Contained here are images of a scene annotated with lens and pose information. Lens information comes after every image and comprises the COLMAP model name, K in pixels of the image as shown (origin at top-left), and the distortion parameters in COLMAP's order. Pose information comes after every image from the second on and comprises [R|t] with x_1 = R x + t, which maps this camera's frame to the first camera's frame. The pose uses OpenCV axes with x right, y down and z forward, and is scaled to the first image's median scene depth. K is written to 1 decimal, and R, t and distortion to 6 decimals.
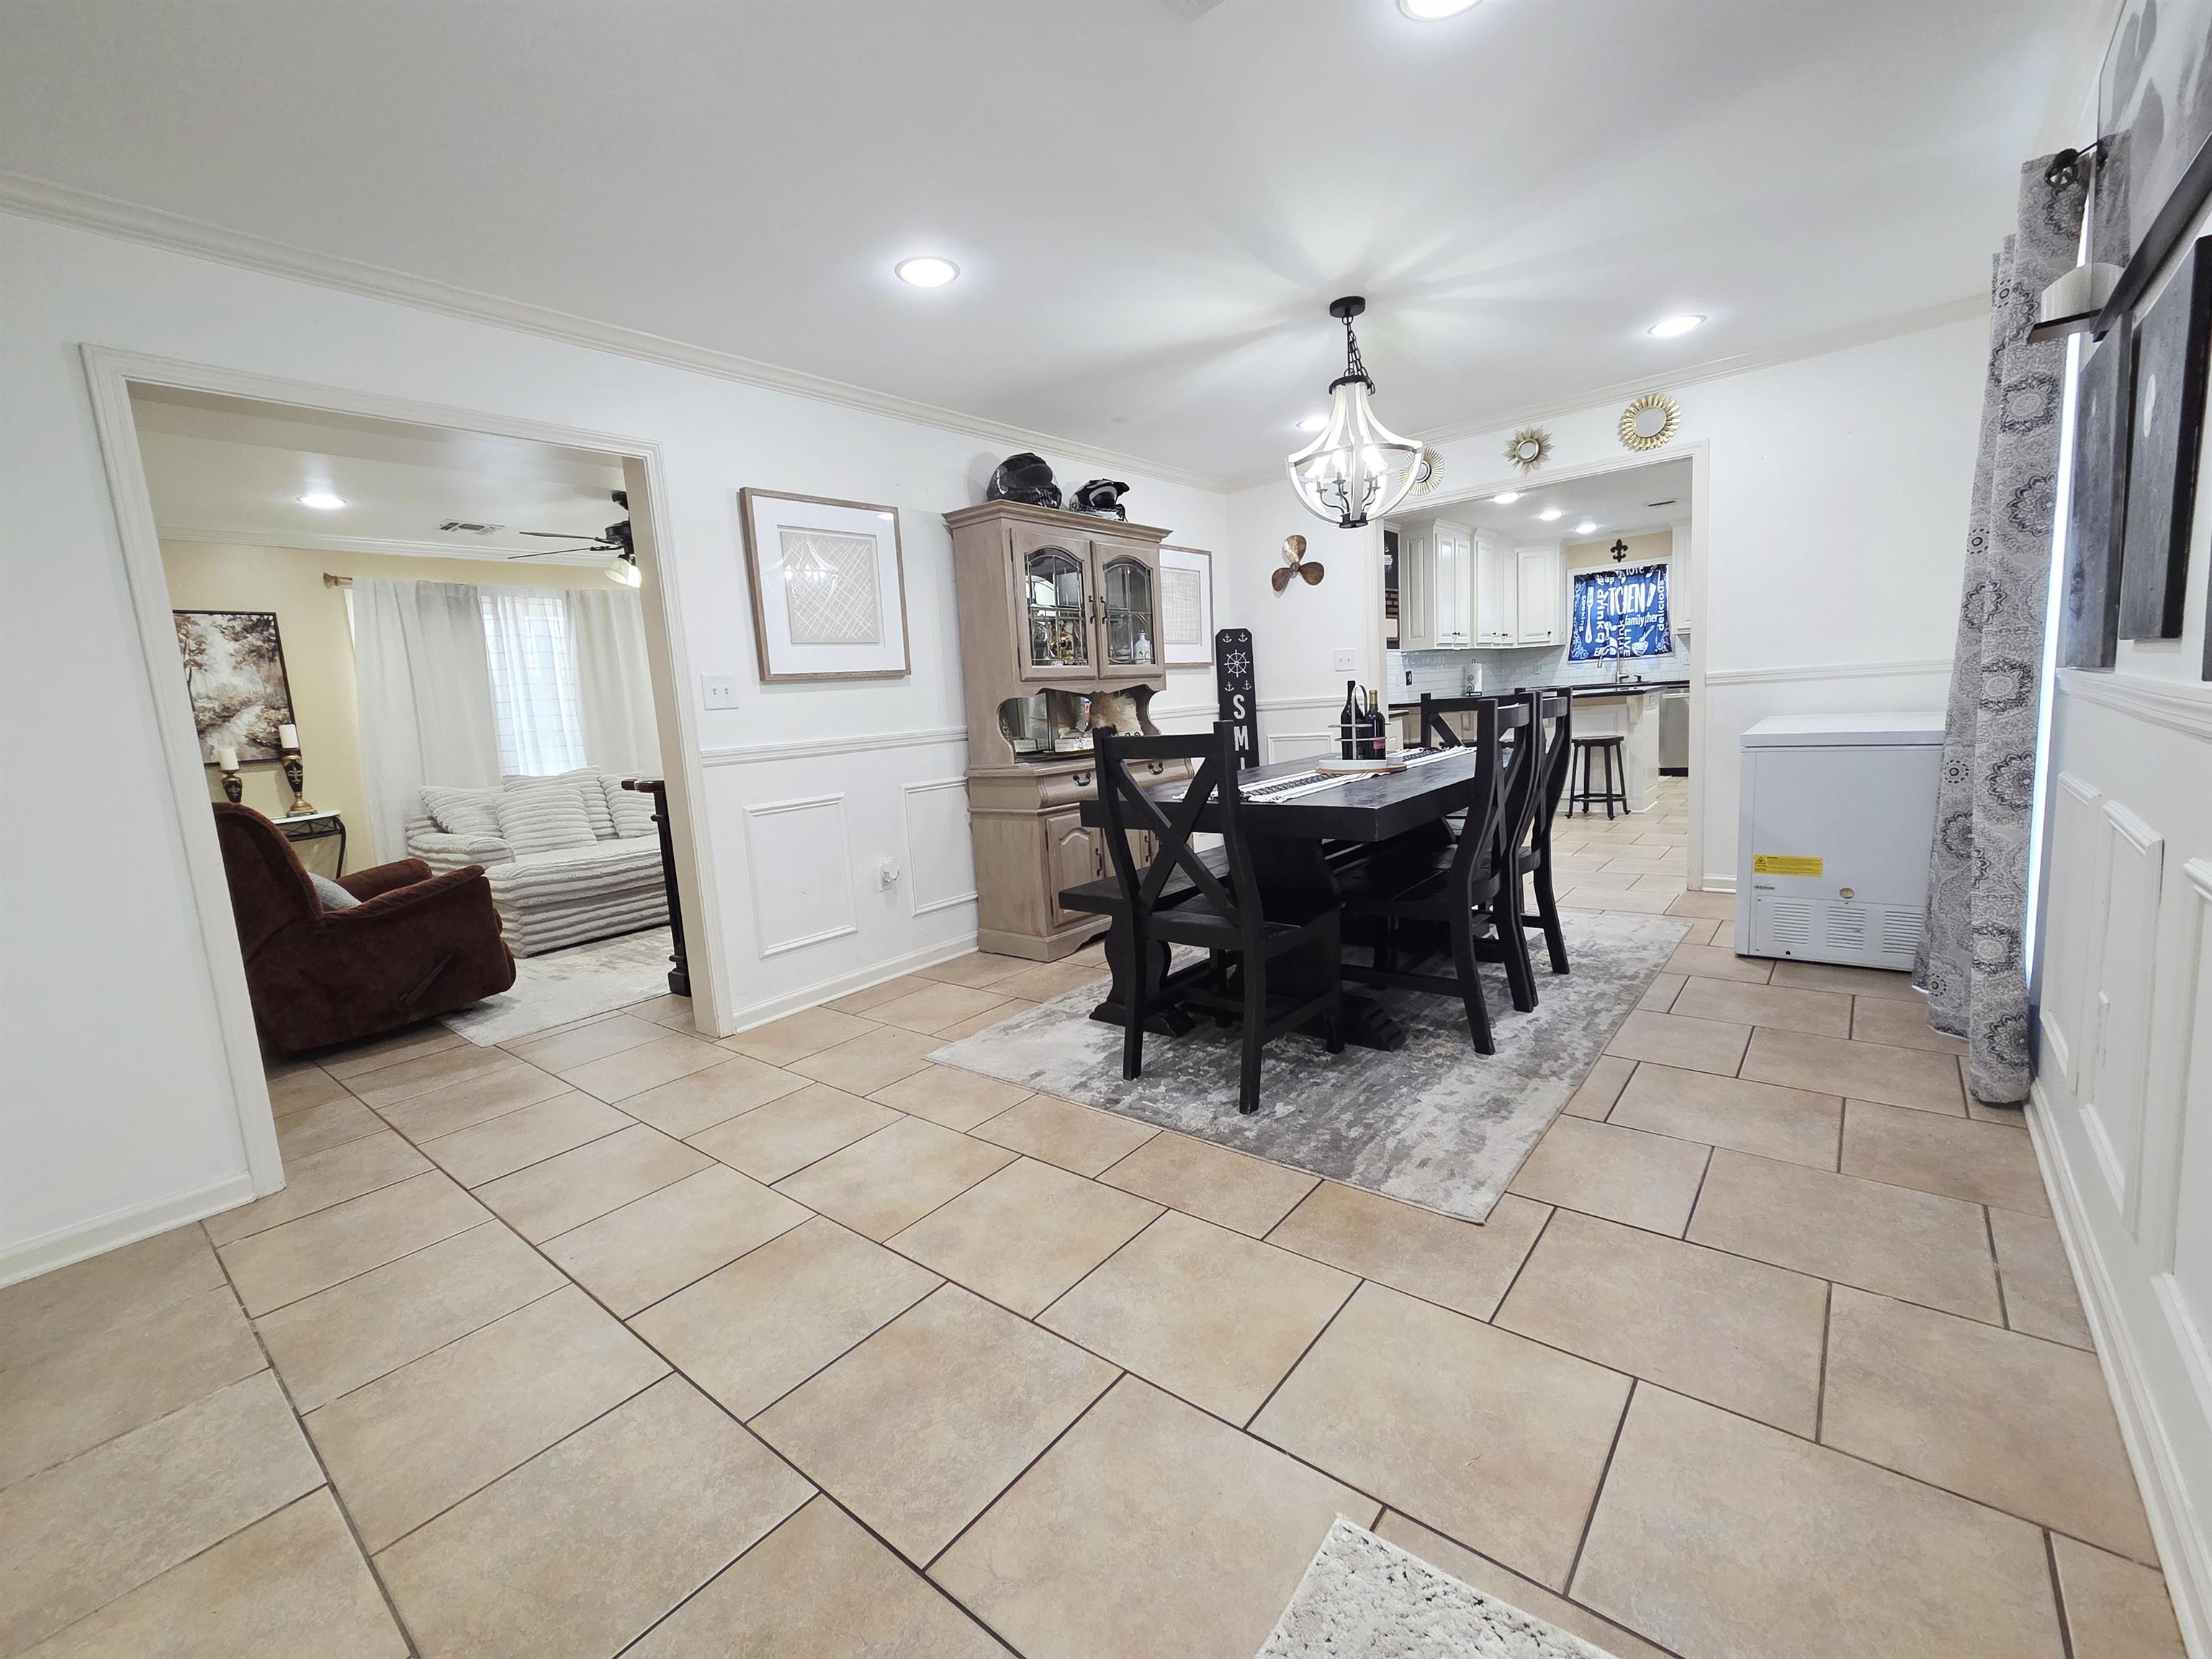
lens RADIAL K [[926.7, 0, 1081.0], [0, 926.7, 825.6], [0, 0, 1]] dist [0.003026, 0.000345]
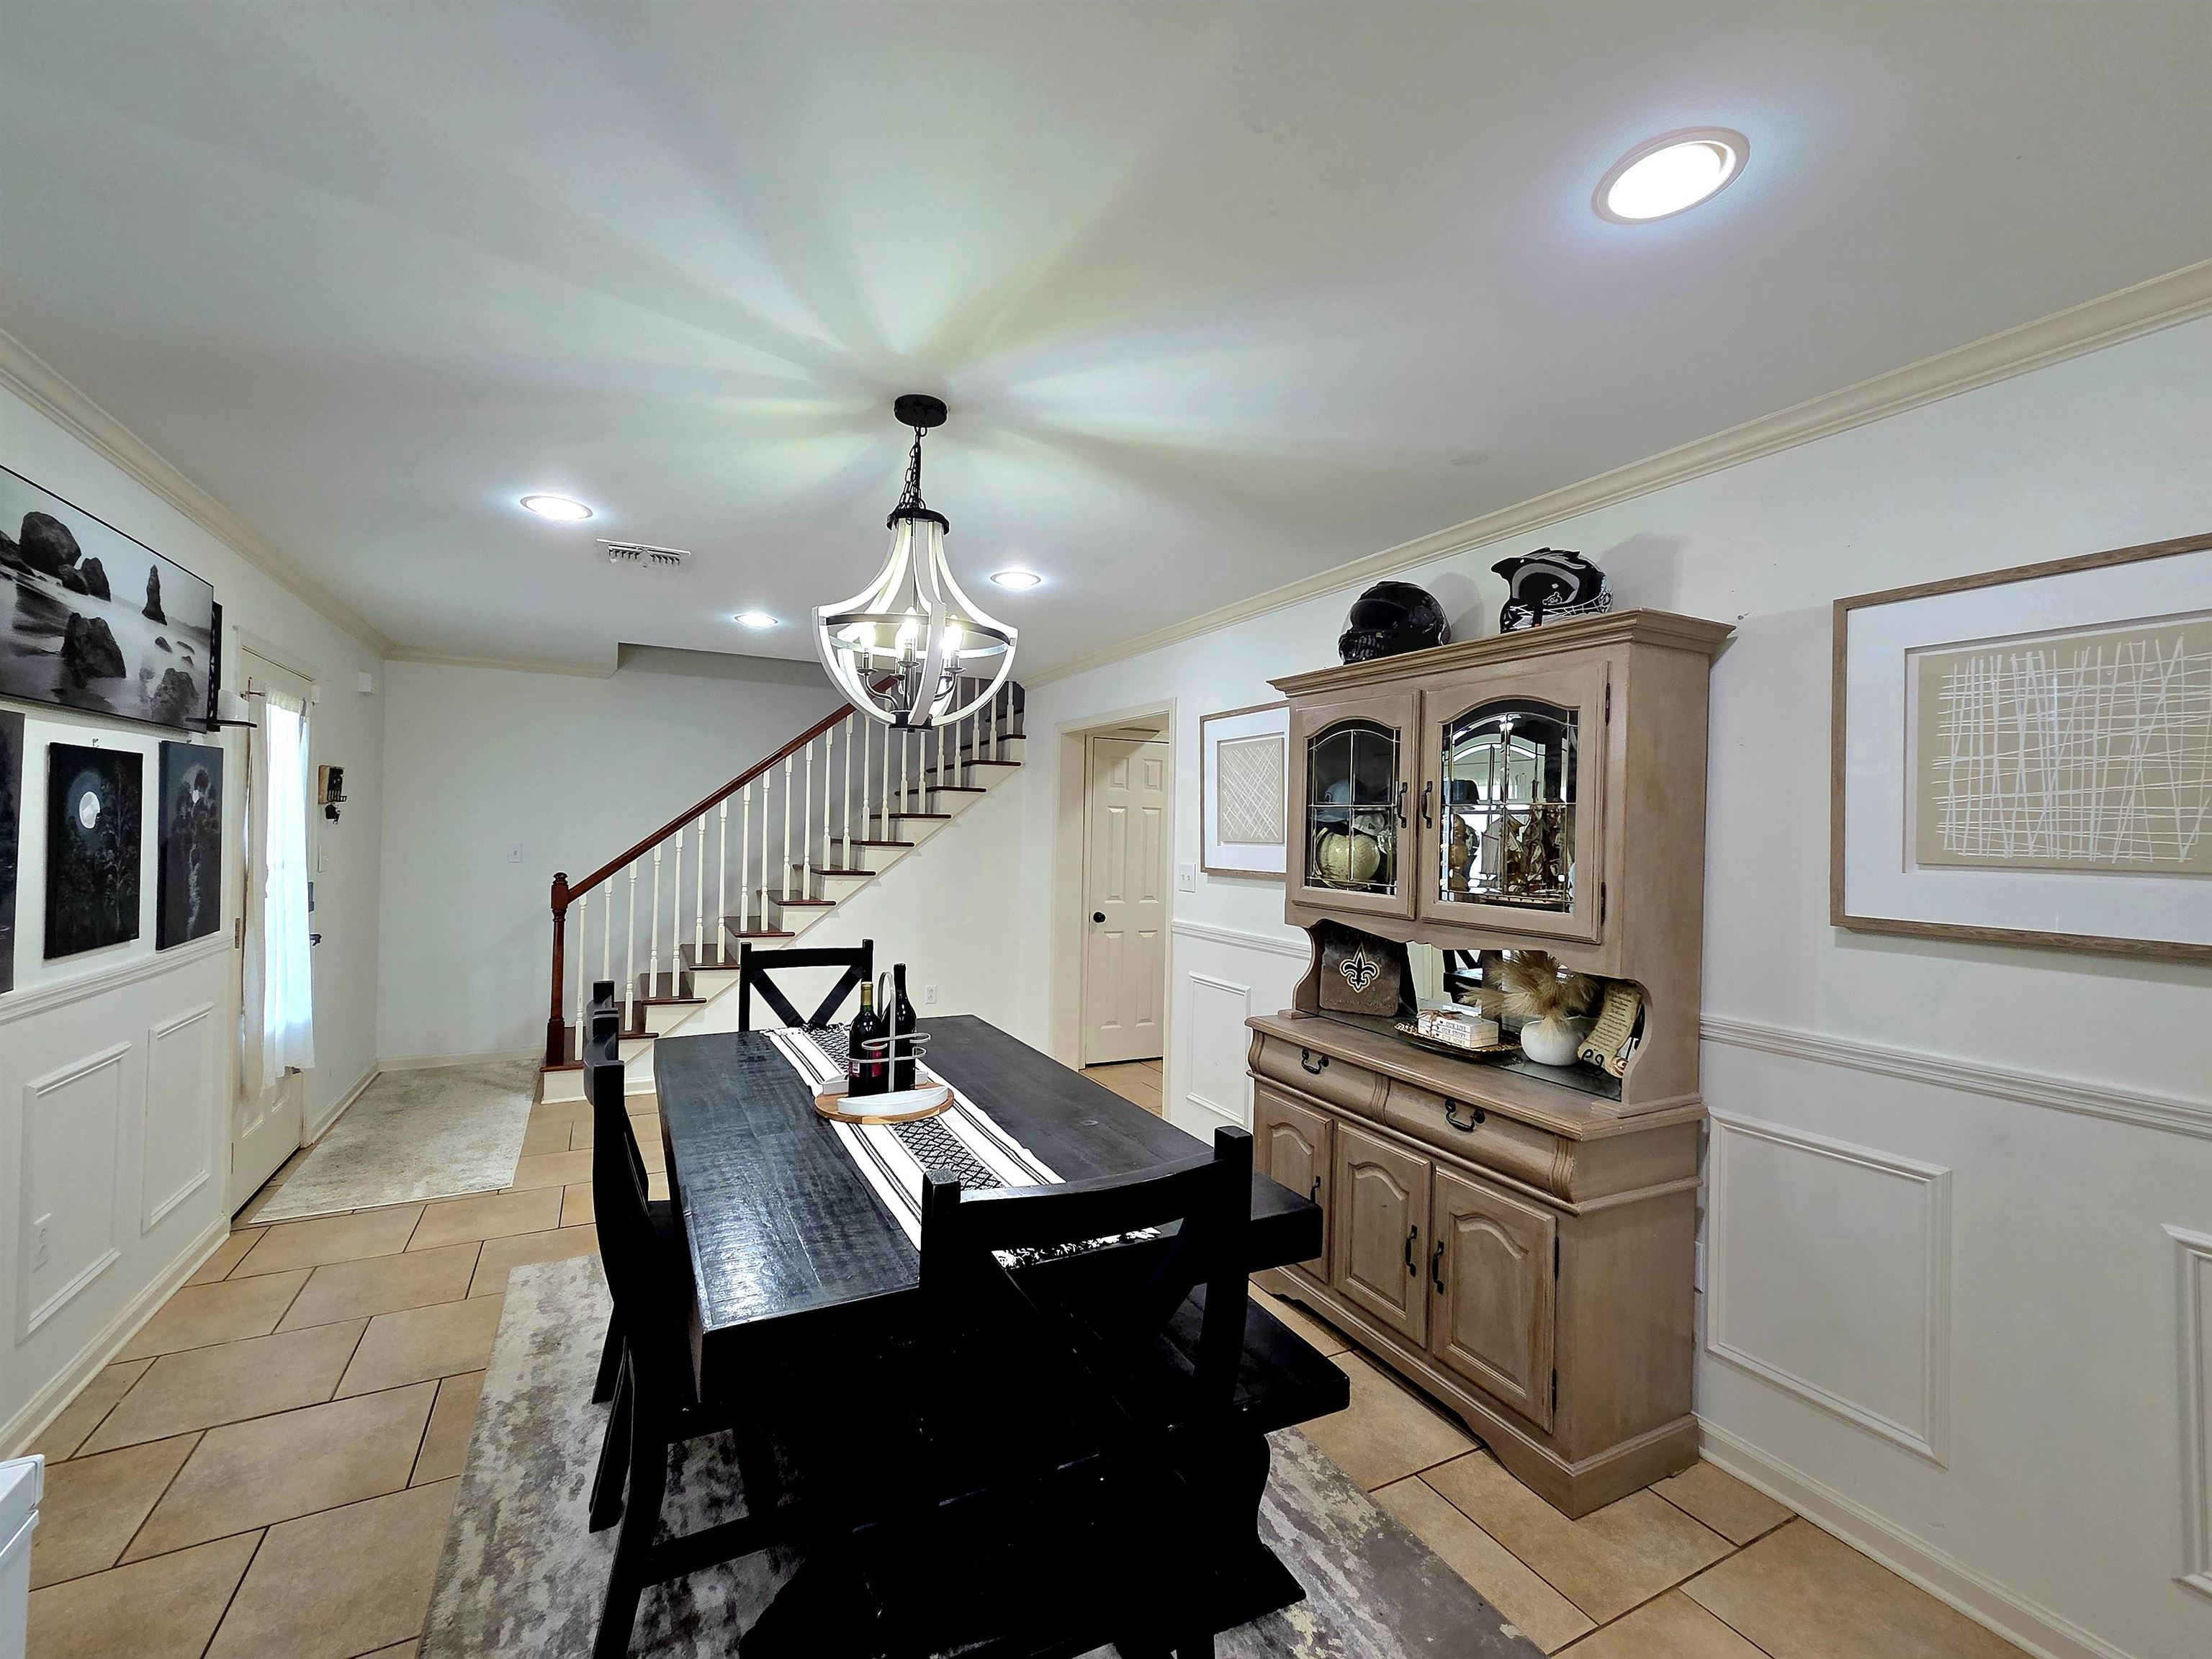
lens RADIAL K [[926.7, 0, 1081.0], [0, 926.7, 825.6], [0, 0, 1]] dist [0.003026, 0.000345]
pose [[-0.384710, 0.054577, -0.921423, 0.955271], [-0.121382, 0.986590, 0.109116, -0.386460], [0.915022, 0.153822, -0.372926, 1.533652]]
